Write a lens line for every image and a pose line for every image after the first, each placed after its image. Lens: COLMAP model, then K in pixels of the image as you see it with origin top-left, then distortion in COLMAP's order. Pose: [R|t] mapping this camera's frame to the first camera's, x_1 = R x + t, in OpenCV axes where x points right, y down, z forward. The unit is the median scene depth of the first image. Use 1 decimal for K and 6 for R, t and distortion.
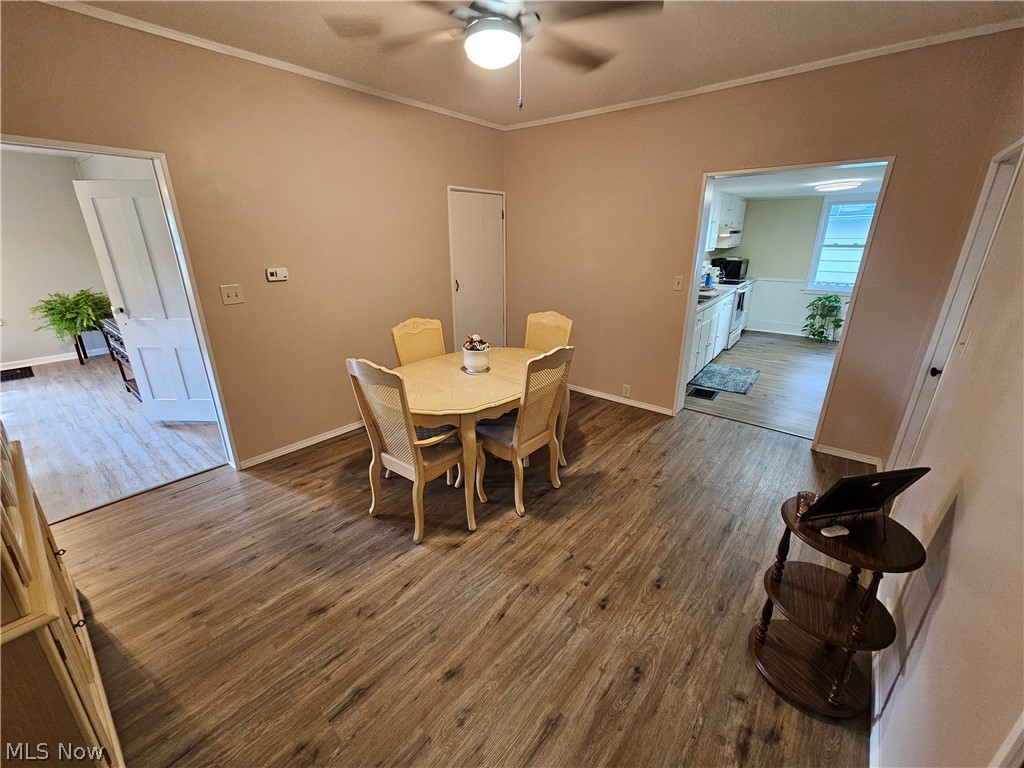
lens RADIAL K [[418.1, 0, 512.0], [0, 418.1, 384.0], [0, 0, 1]] dist [-0.001189, -0.000139]
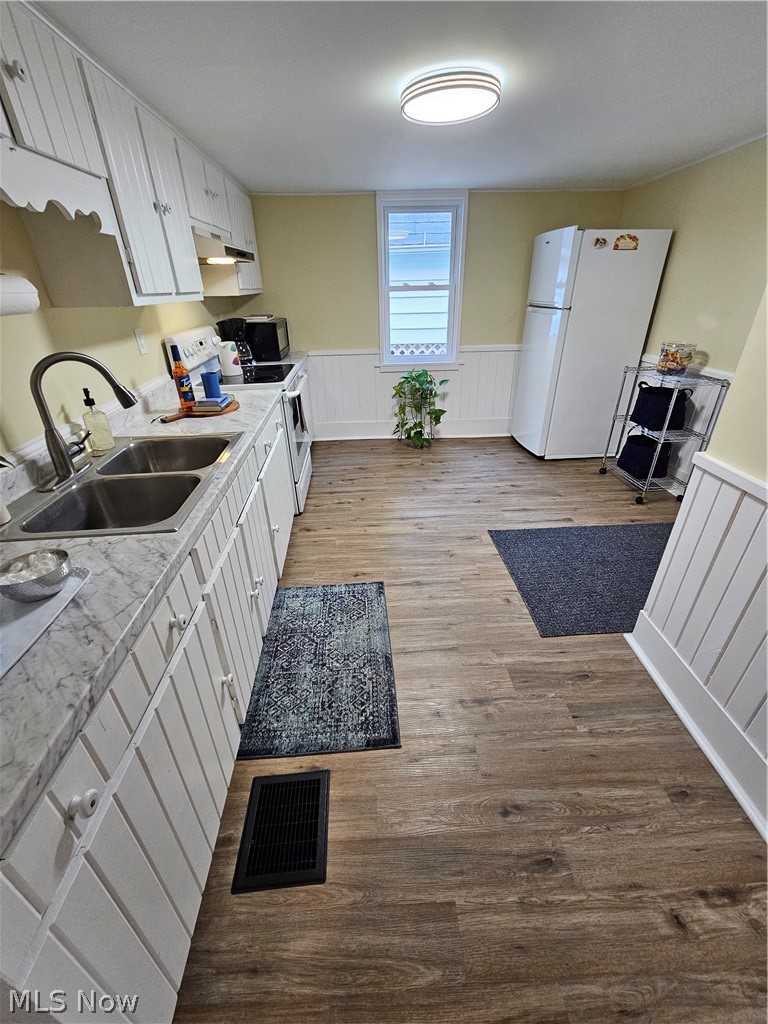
lens RADIAL K [[418.1, 0, 384.0], [0, 418.1, 512.0], [0, 0, 1]] dist [-0.001189, -0.000139]
pose [[0.752241, -0.319504, 0.576238, 0.294937], [0.229077, 0.946825, 0.225936, -0.167613], [-0.617784, -0.037956, 0.785431, 0.530993]]
